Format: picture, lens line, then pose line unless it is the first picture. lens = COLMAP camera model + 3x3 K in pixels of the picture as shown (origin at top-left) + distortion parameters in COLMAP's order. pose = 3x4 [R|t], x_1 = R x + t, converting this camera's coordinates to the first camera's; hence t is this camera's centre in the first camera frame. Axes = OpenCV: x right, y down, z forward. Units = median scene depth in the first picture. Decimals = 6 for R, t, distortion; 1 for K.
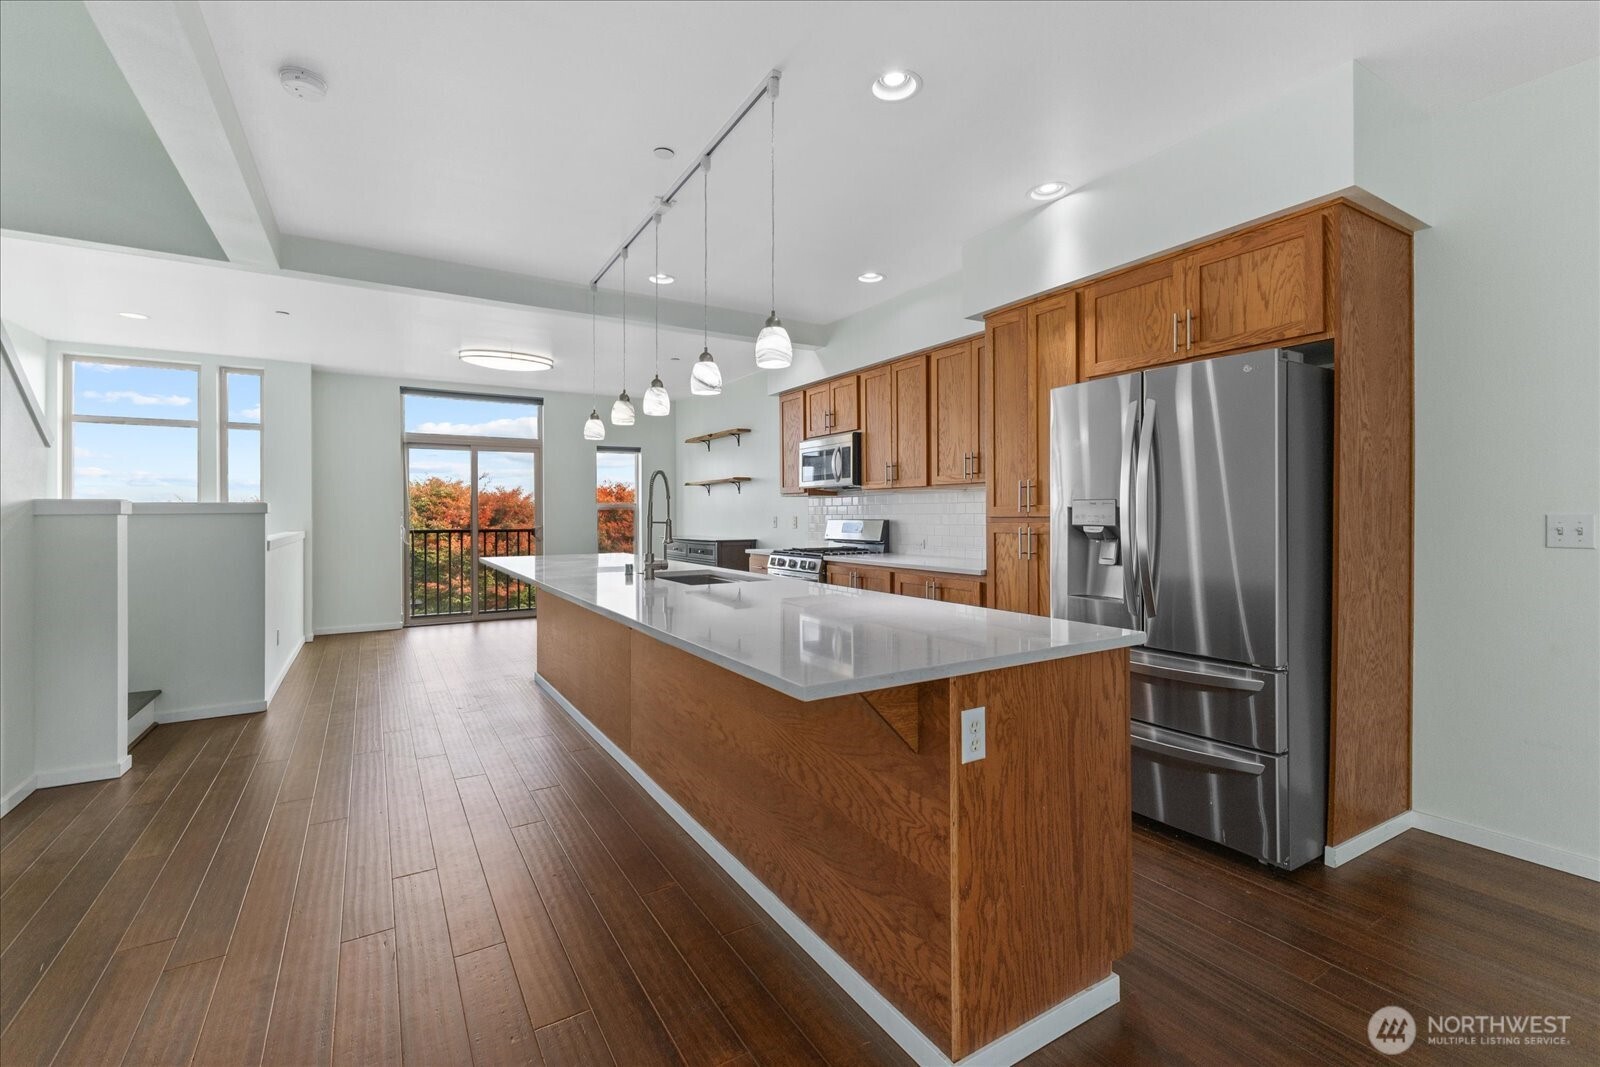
lens RADIAL K [[705.1, 0, 799.3], [0, 705.1, 508.1], [0, 0, 1]] dist [-0.000402, 0.000238]
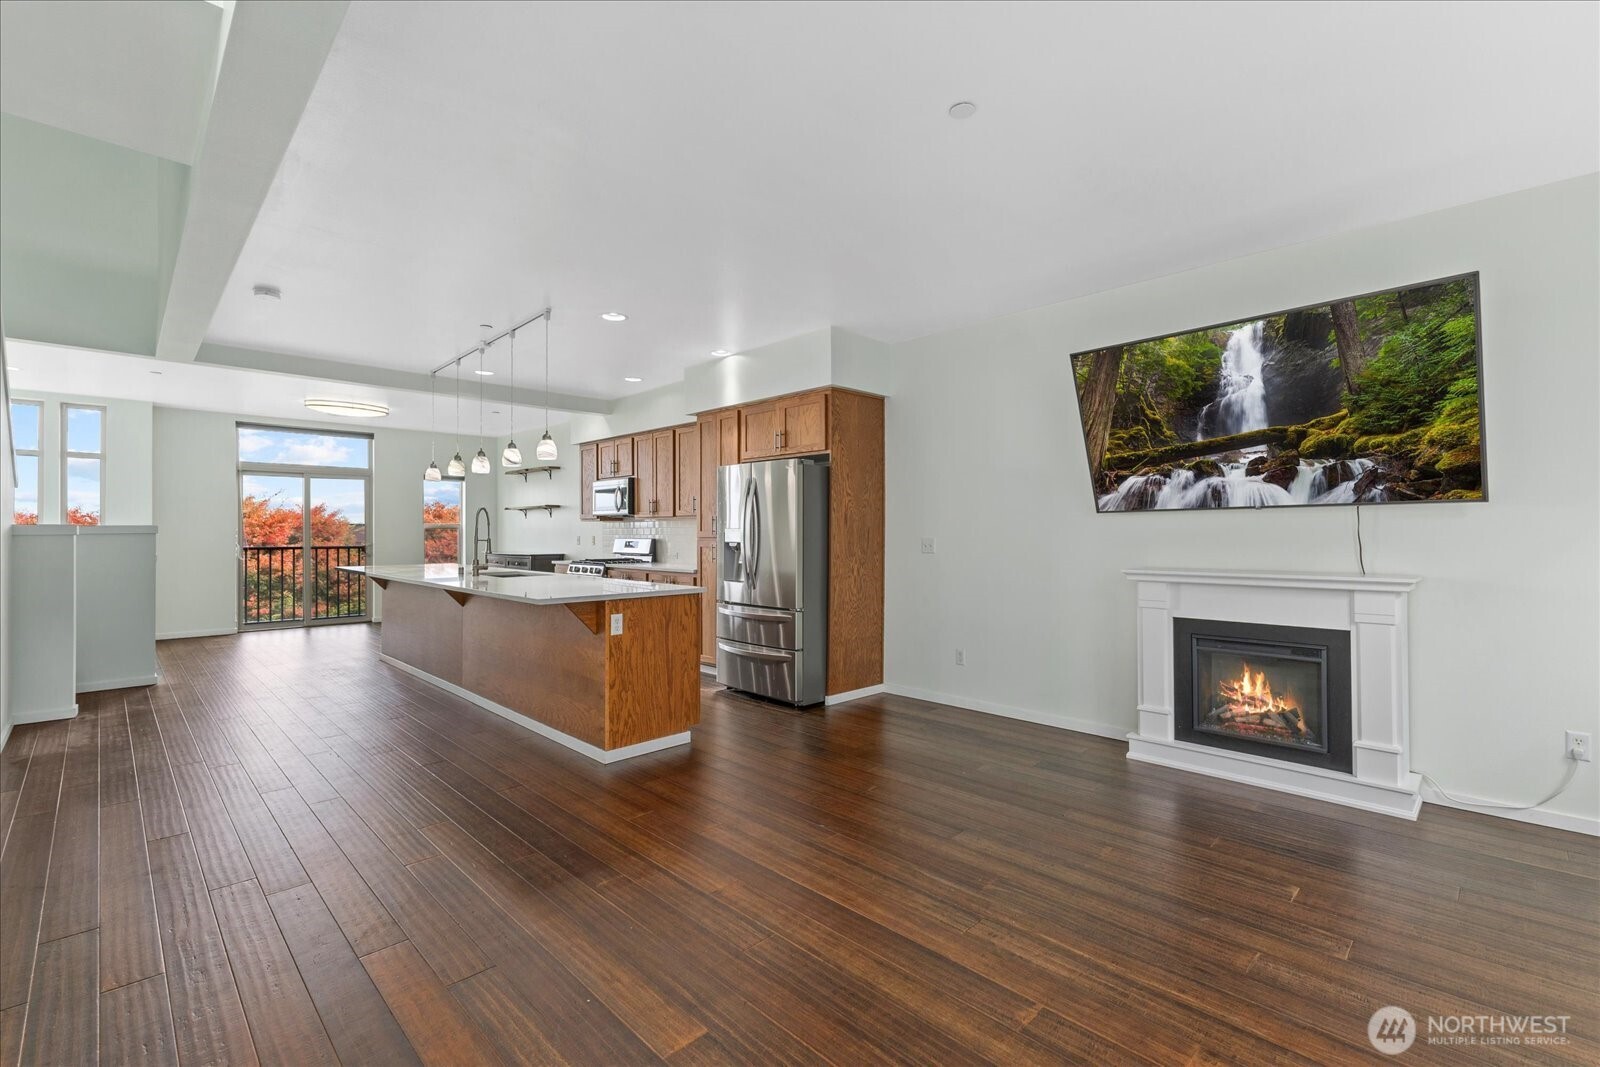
lens RADIAL K [[714.1, 0, 802.8], [0, 714.1, 528.2], [0, 0, 1]] dist [0.010753, -0.000092]
pose [[0.974375, 0.004375, 0.224887, 0.094875], [-0.005062, 0.999984, 0.002479, -0.010084], [-0.224873, -0.003554, 0.974382, -0.489457]]
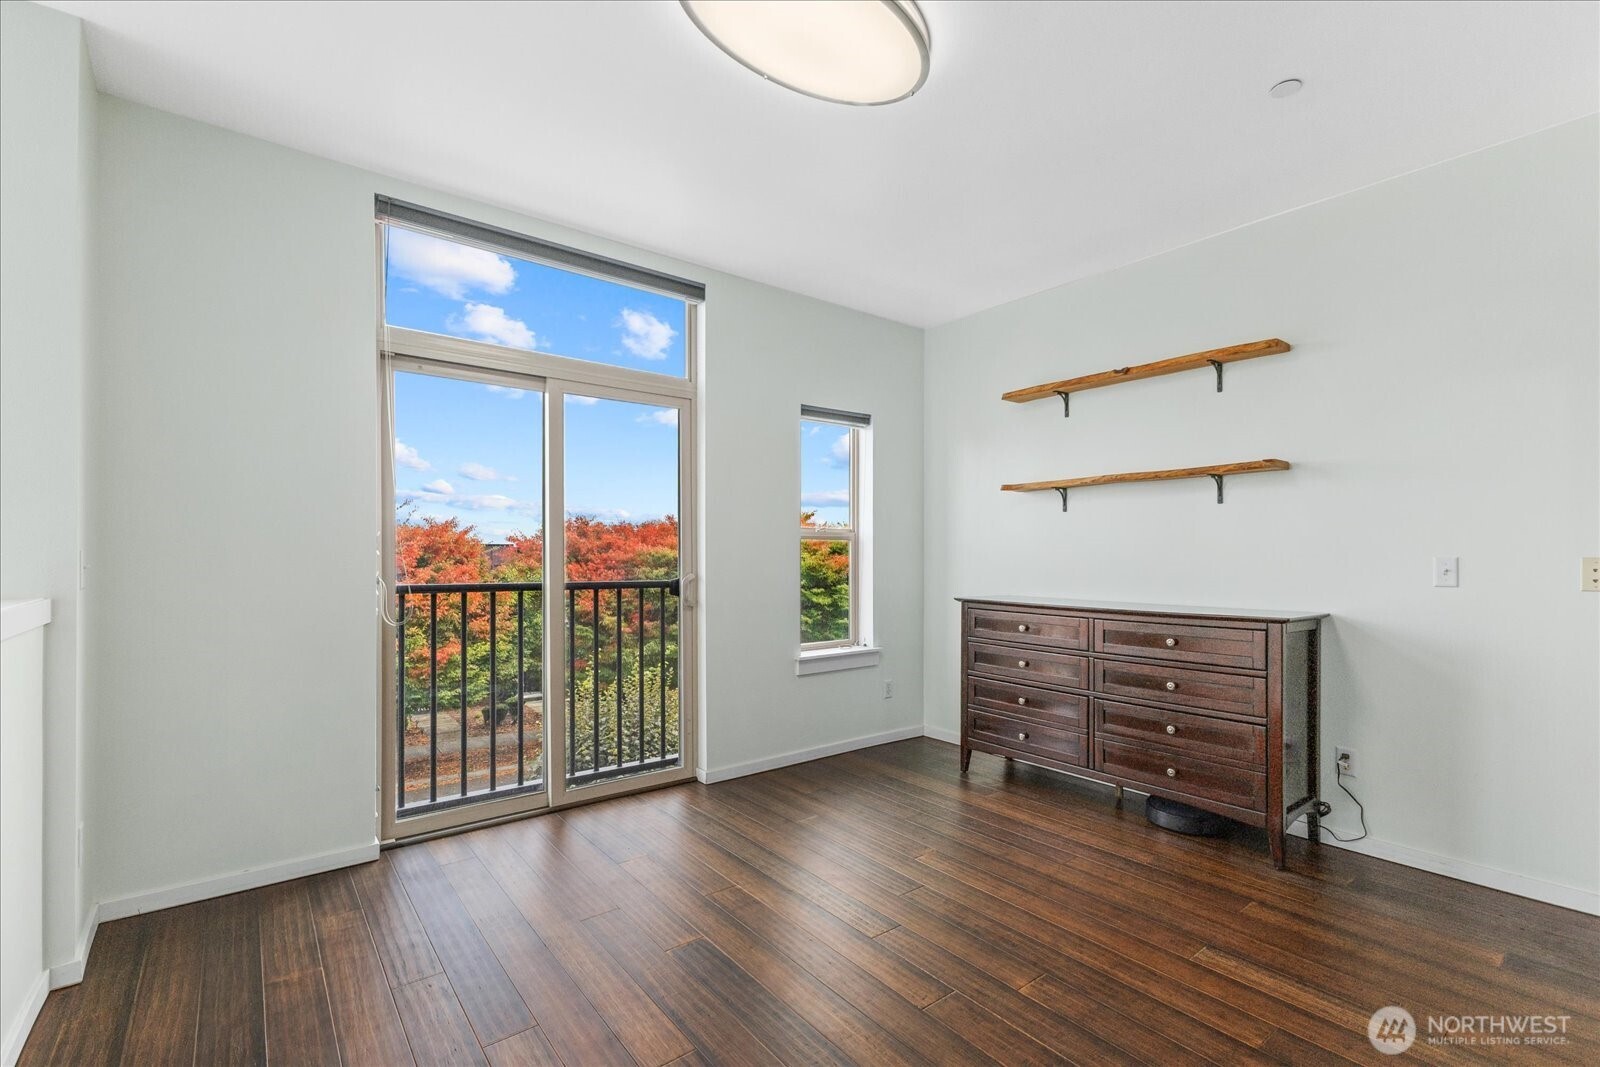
lens RADIAL K [[712.0, 0, 805.5], [0, 712.0, 553.9], [0, 0, 1]] dist [-0.011438, -0.000170]
pose [[0.991960, 0.007092, 0.126356, -0.564072], [-0.007823, 0.999955, 0.005285, 0.014903], [-0.126313, -0.006231, 0.991971, 0.874534]]
